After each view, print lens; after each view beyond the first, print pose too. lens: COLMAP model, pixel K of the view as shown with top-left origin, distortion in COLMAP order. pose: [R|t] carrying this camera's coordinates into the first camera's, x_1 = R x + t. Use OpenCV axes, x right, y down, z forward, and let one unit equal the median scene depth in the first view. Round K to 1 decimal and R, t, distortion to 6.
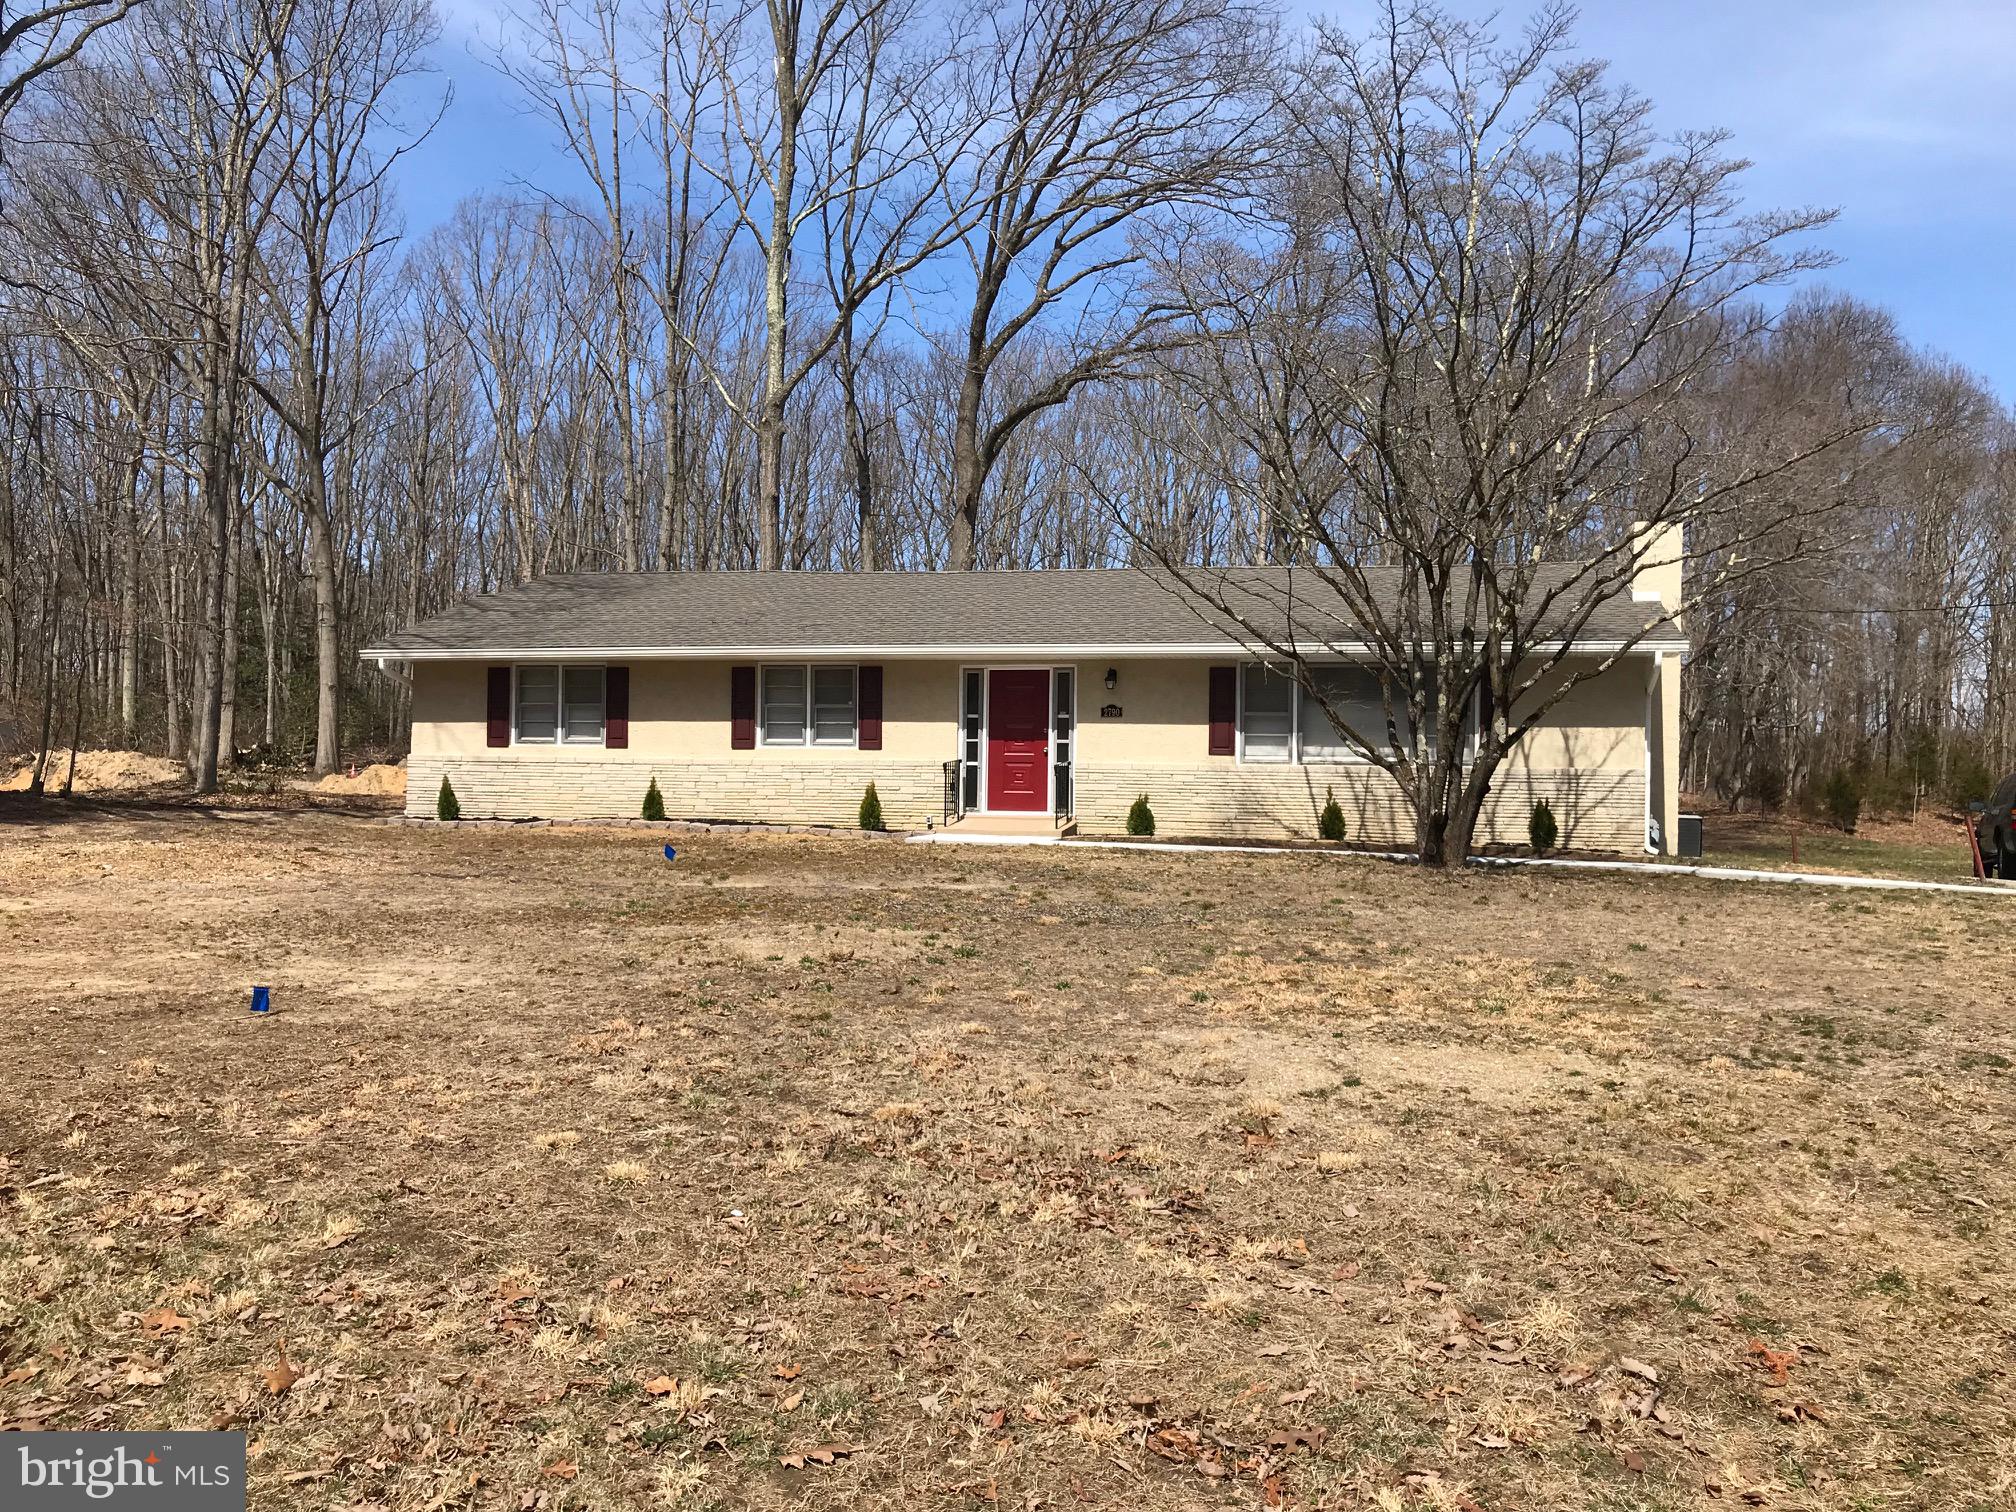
lens RADIAL K [[1668.7, 0, 1009.7], [0, 1668.7, 753.6], [0, 0, 1]] dist [0.037584, -0.026122]
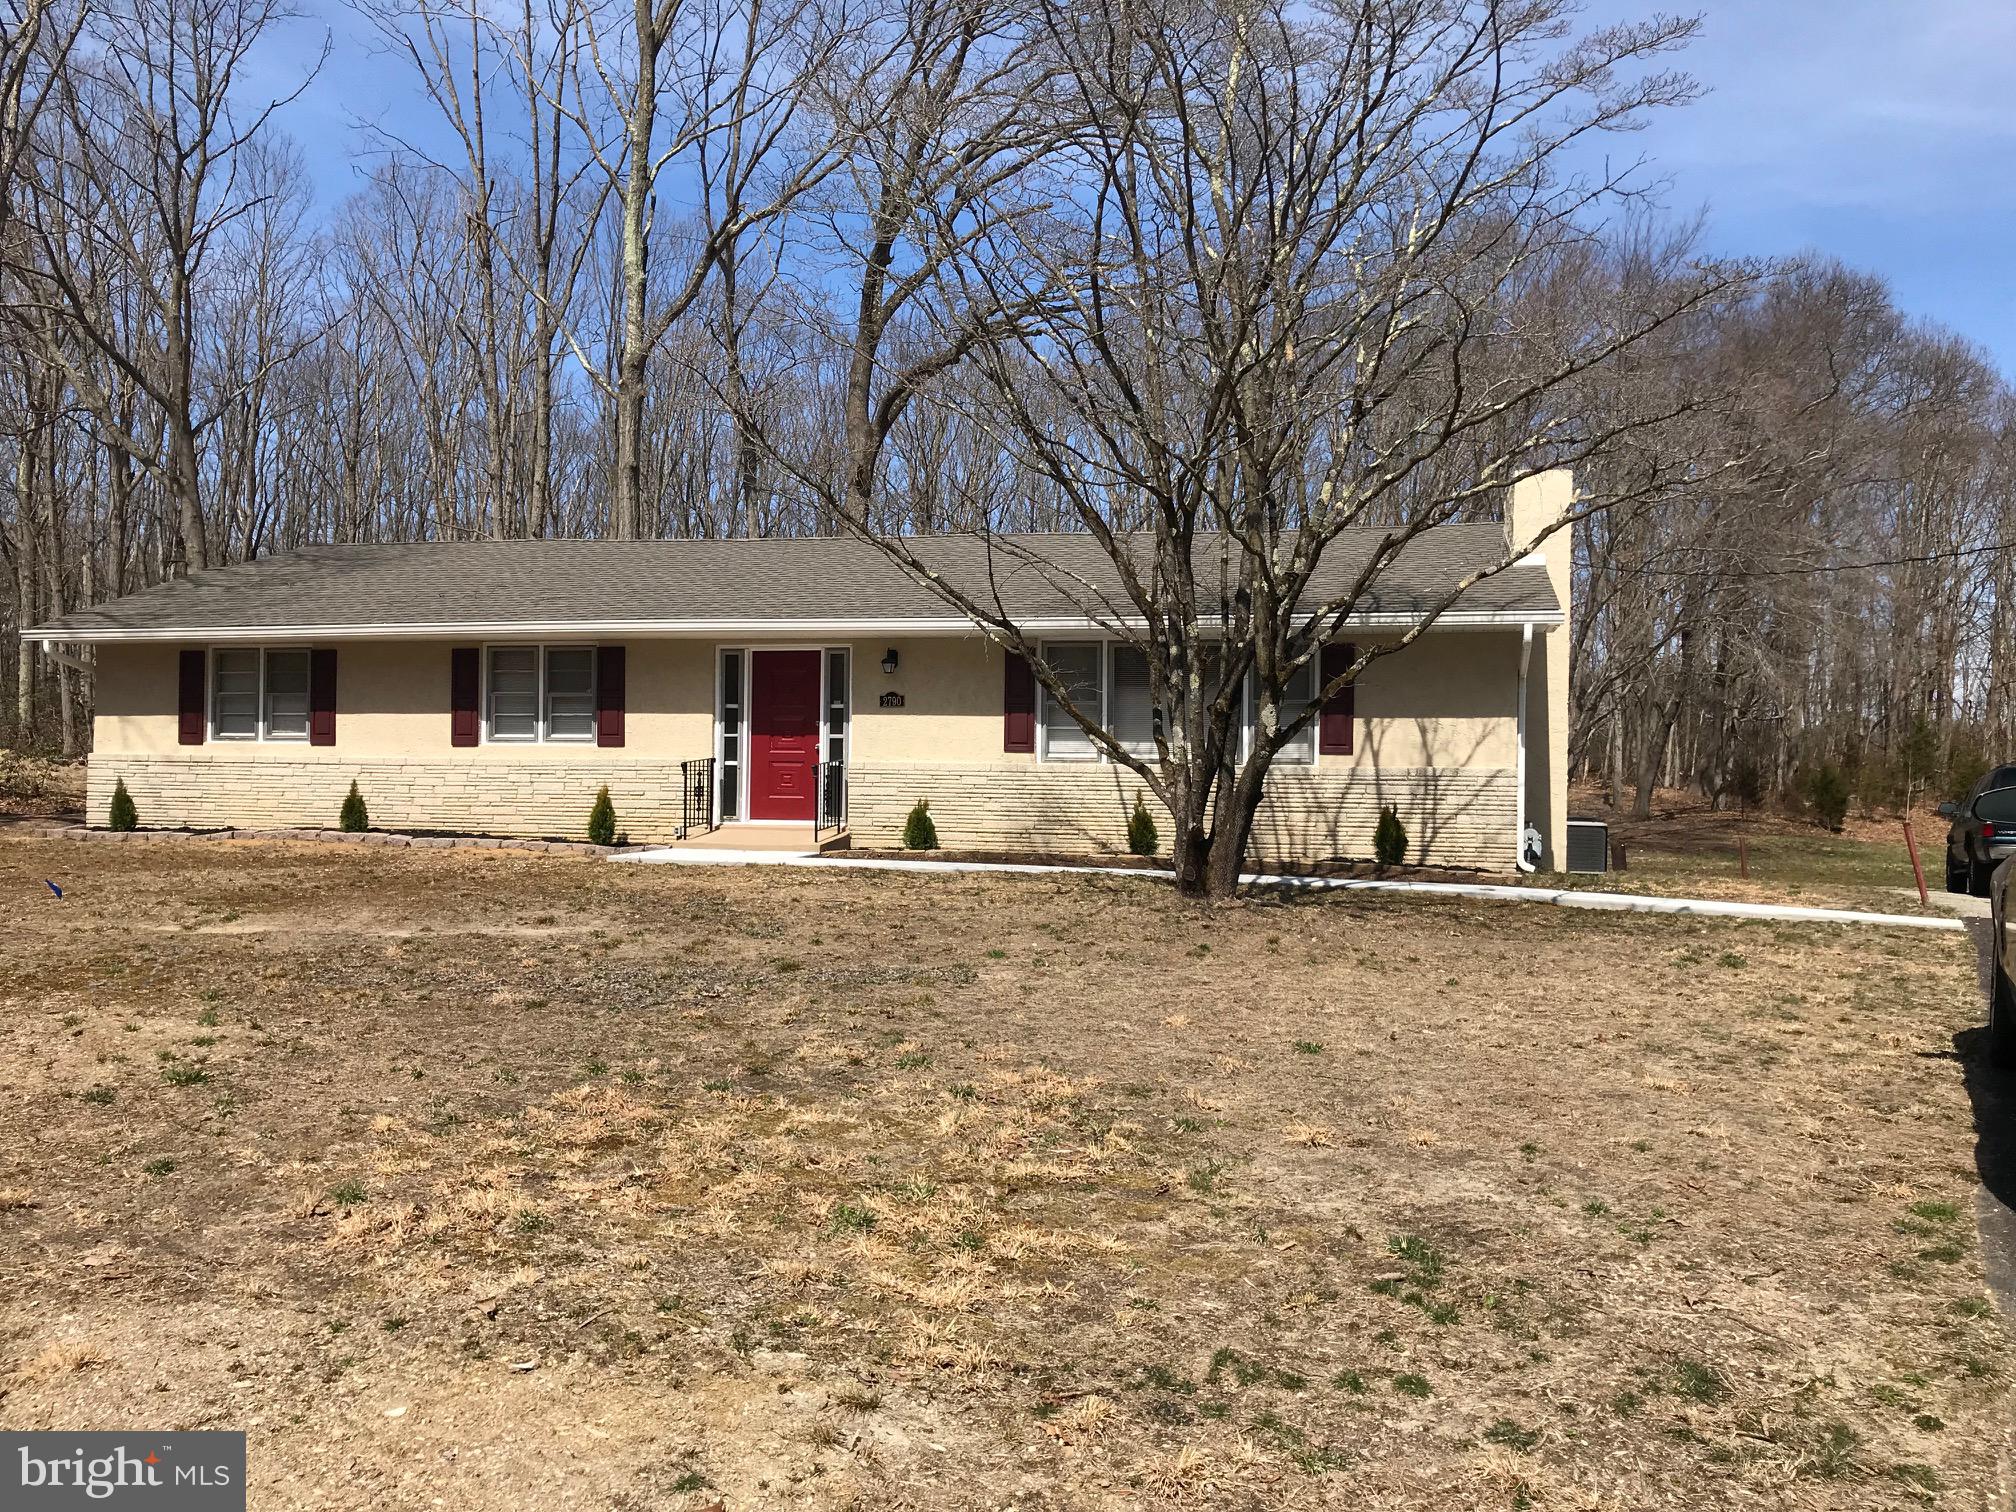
lens RADIAL K [[1668.7, 0, 1010.2], [0, 1668.7, 753.3], [0, 0, 1]] dist [0.037584, -0.026122]
pose [[0.999970, -0.002308, -0.007402, 0.123944], [0.002329, 0.999993, 0.002931, -0.001030], [0.007395, -0.002948, 0.999968, 0.162127]]
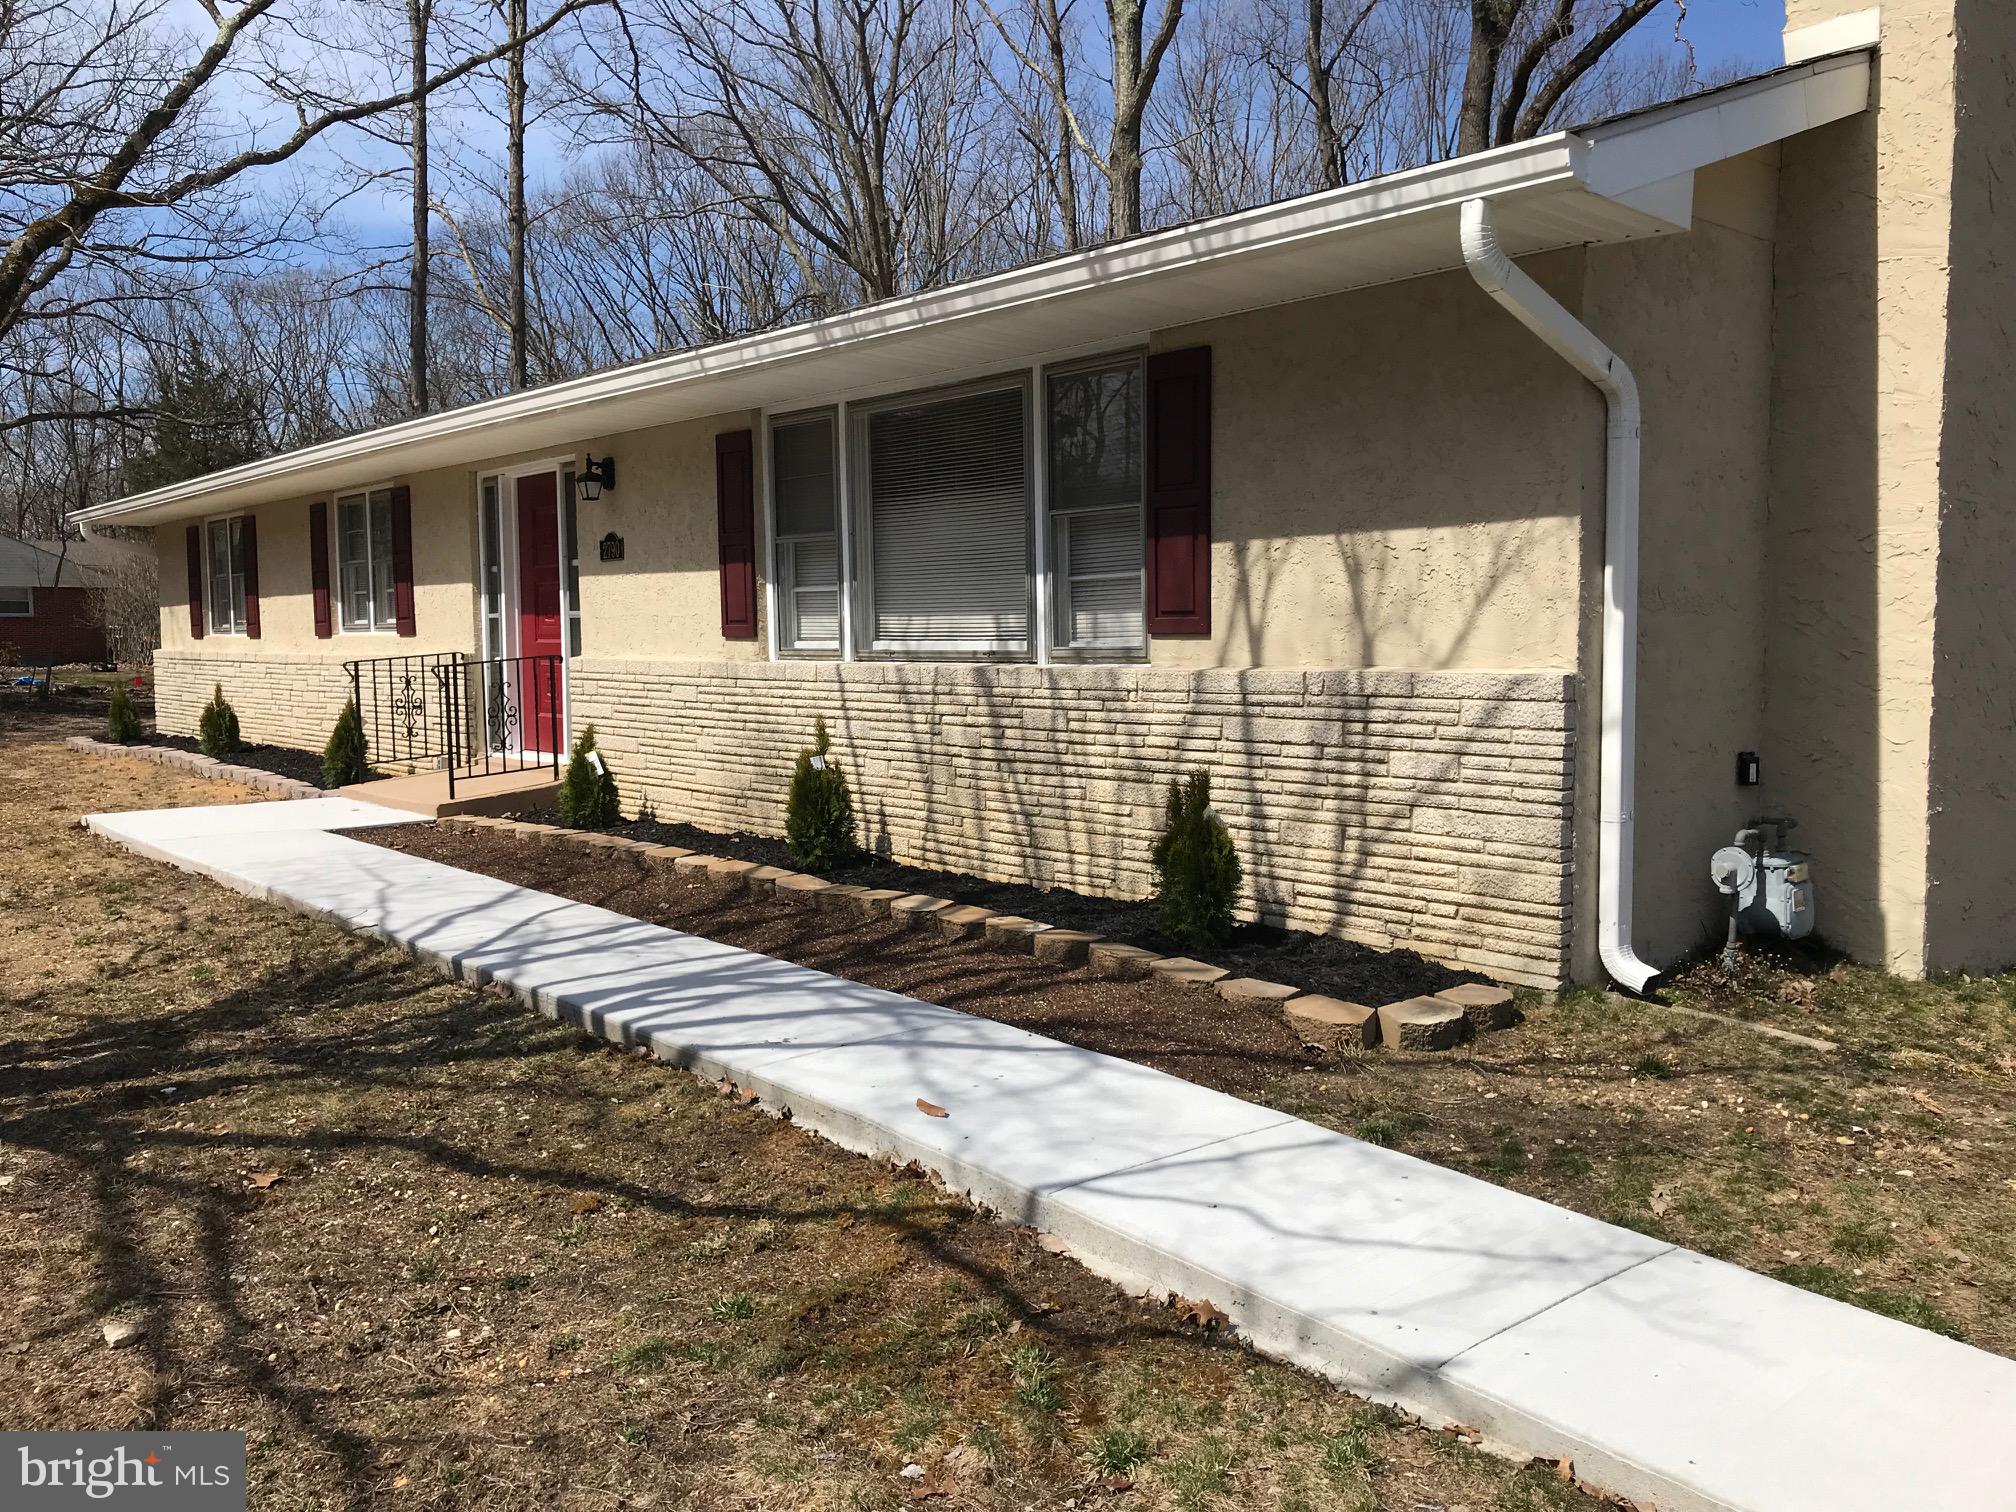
lens RADIAL K [[1668.7, 0, 1003.5], [0, 1668.7, 755.3], [0, 0, 1]] dist [0.037584, -0.026122]
pose [[0.823566, 0.023529, -0.566733, 0.412373], [0.022290, 0.997025, 0.073785, 0.000367], [0.566783, -0.073399, 0.820591, 0.658486]]
